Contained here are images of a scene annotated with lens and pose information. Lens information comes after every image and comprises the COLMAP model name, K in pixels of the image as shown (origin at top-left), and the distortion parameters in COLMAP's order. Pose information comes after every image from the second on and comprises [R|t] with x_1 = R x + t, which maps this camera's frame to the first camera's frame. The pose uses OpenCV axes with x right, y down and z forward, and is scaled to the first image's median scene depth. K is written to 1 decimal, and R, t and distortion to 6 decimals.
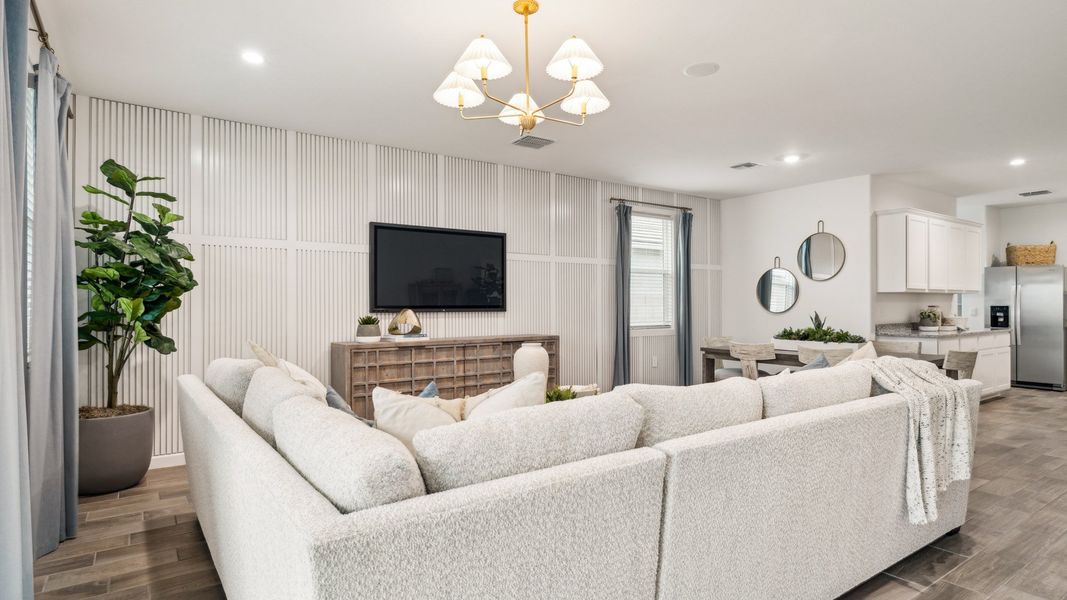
lens RADIAL K [[575.9, 0, 533.5], [0, 575.9, 300.0], [0, 0, 1]] dist [-0.000894, 0.000543]
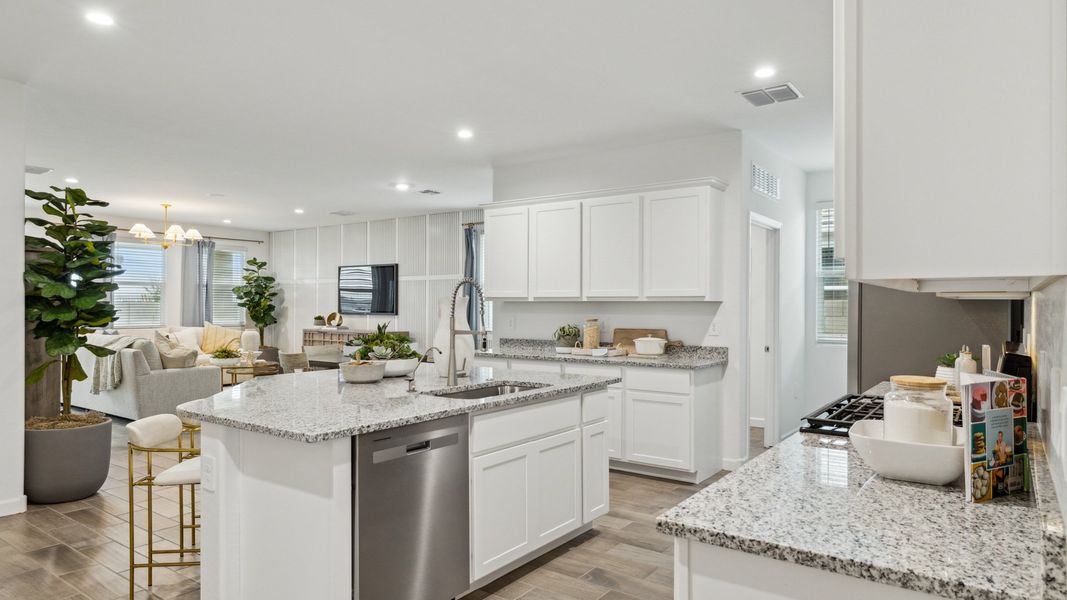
lens RADIAL K [[646.2, 0, 533.5], [0, 646.2, 300.0], [0, 0, 1]] dist [-0.001508, 0.000092]
pose [[0.316627, -0.004532, -0.948539, 1.843179], [0.002133, 0.999989, -0.004066, -0.013990], [0.948548, -0.000736, 0.316633, 0.885011]]
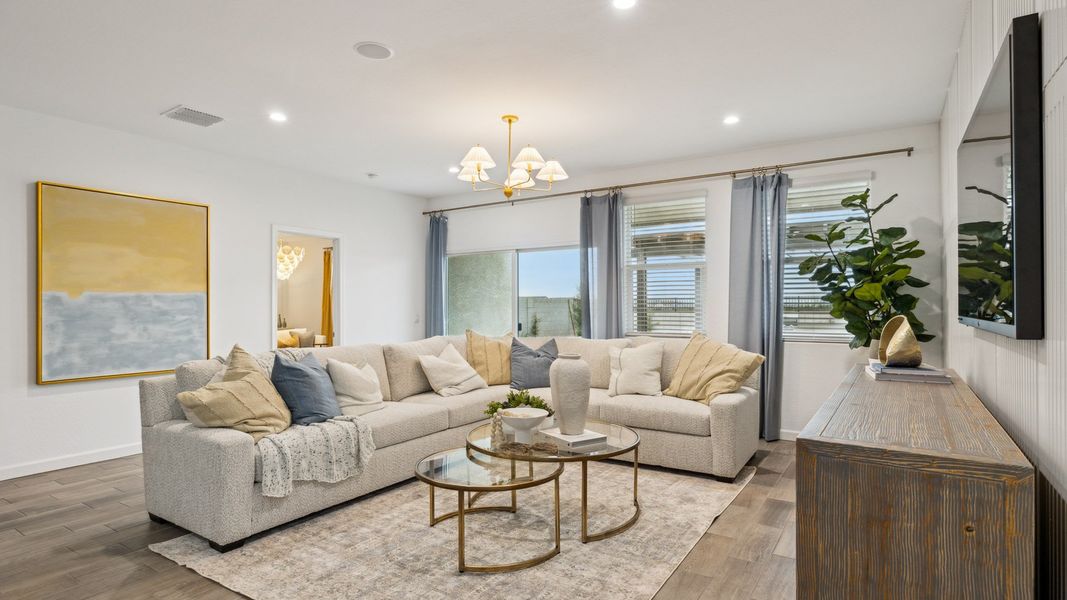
lens RADIAL K [[552.5, 0, 533.5], [0, 552.5, 300.0], [0, 0, 1]] dist [-0.003054, -0.000904]
pose [[-0.930349, -0.000737, -0.366673, 0.269784], [0.006064, 0.999830, -0.017397, 0.005833], [0.366624, -0.018409, -0.930187, 1.239899]]
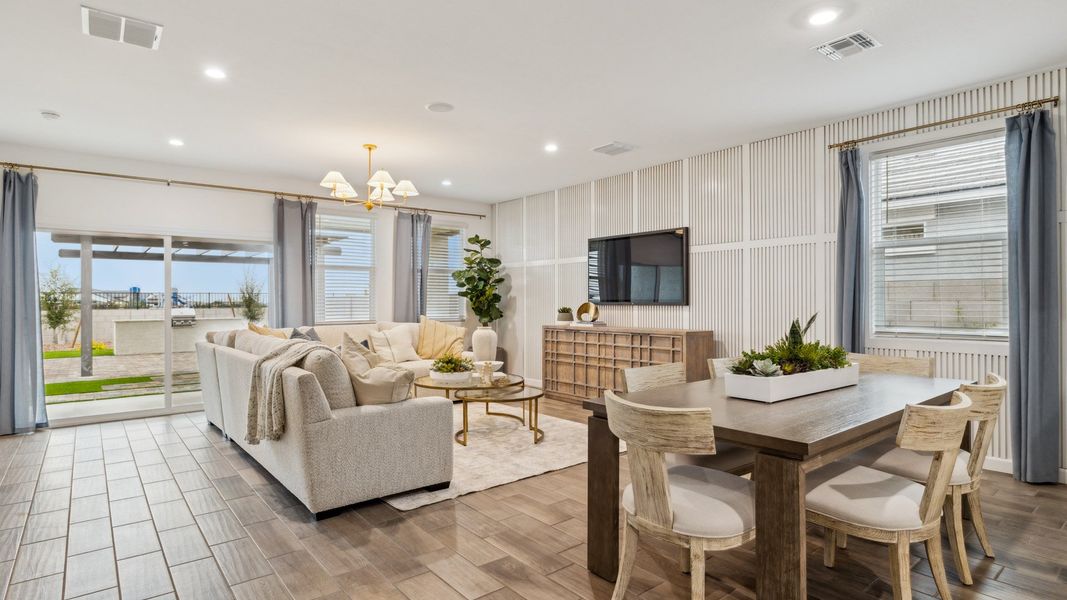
lens RADIAL K [[552.5, 0, 533.5], [0, 552.5, 300.0], [0, 0, 1]] dist [-0.003054, -0.000904]
pose [[0.060992, 0.001065, -0.998138, 0.977933], [0.011634, 0.999931, 0.001778, 0.005678], [0.998070, -0.011721, 0.060976, 0.744955]]
